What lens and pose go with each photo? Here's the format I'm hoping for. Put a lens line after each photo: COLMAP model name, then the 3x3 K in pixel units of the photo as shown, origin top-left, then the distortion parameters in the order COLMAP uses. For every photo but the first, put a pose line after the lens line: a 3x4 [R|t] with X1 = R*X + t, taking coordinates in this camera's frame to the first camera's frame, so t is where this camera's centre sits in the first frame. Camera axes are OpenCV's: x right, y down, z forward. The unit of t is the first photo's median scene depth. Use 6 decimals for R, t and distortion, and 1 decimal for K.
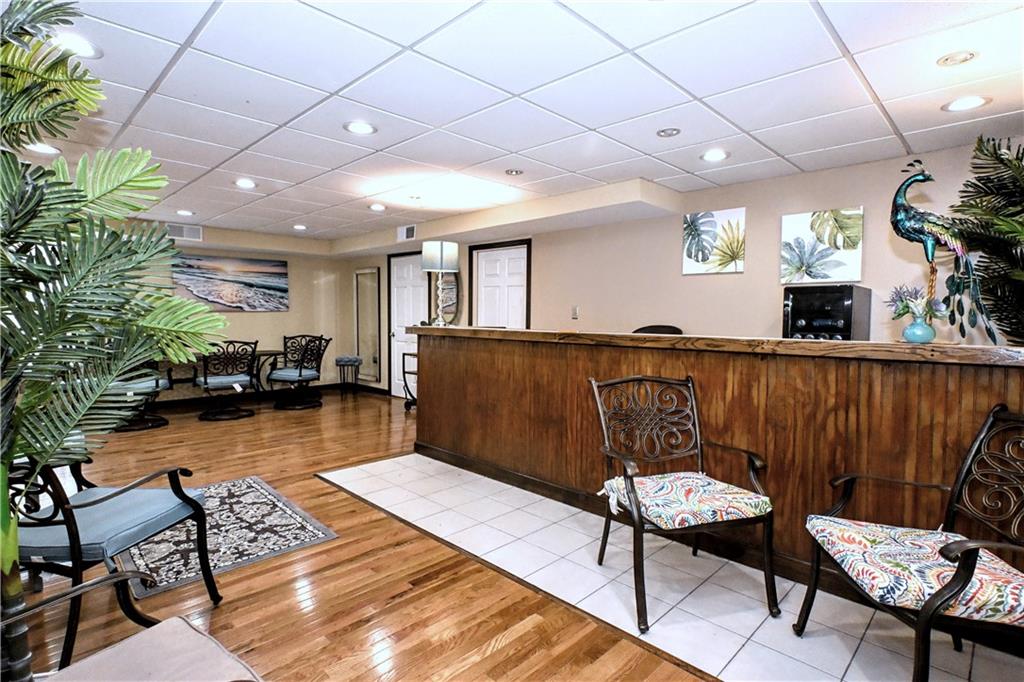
lens RADIAL K [[516.4, 0, 512.5], [0, 516.4, 340.2], [0, 0, 1]] dist [-0.014444, -0.000975]
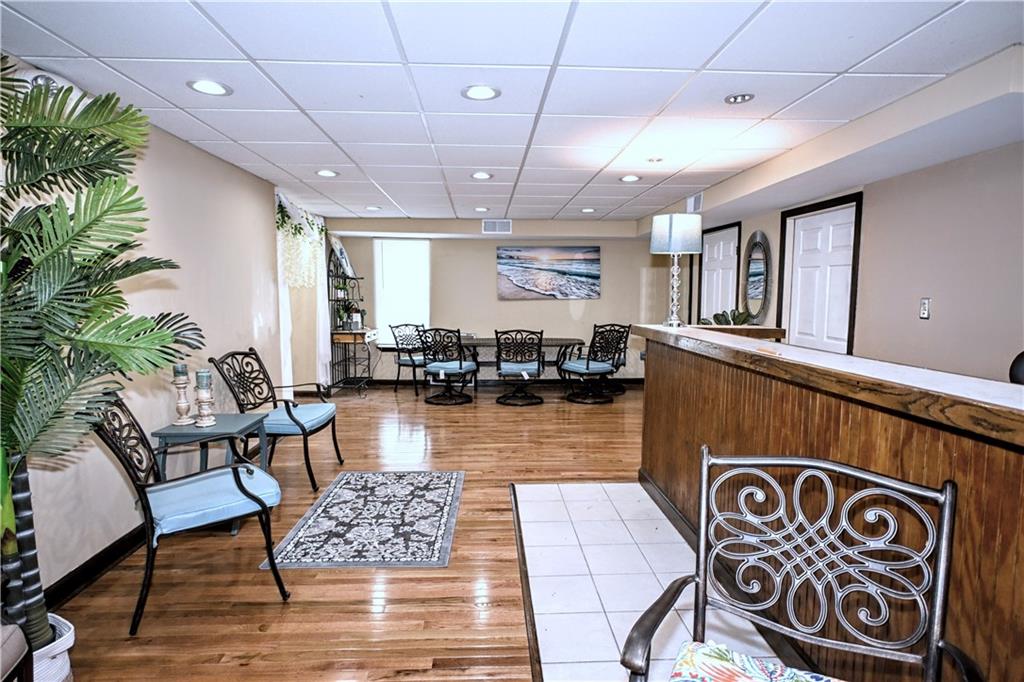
lens RADIAL K [[542.0, 0, 509.8], [0, 542.0, 339.5], [0, 0, 1]] dist [-0.006270, 0.000136]
pose [[0.731463, 0.053595, -0.679772, 0.234496], [-0.030951, 0.998488, 0.045419, -0.037204], [0.681179, -0.012183, 0.732016, 0.257925]]
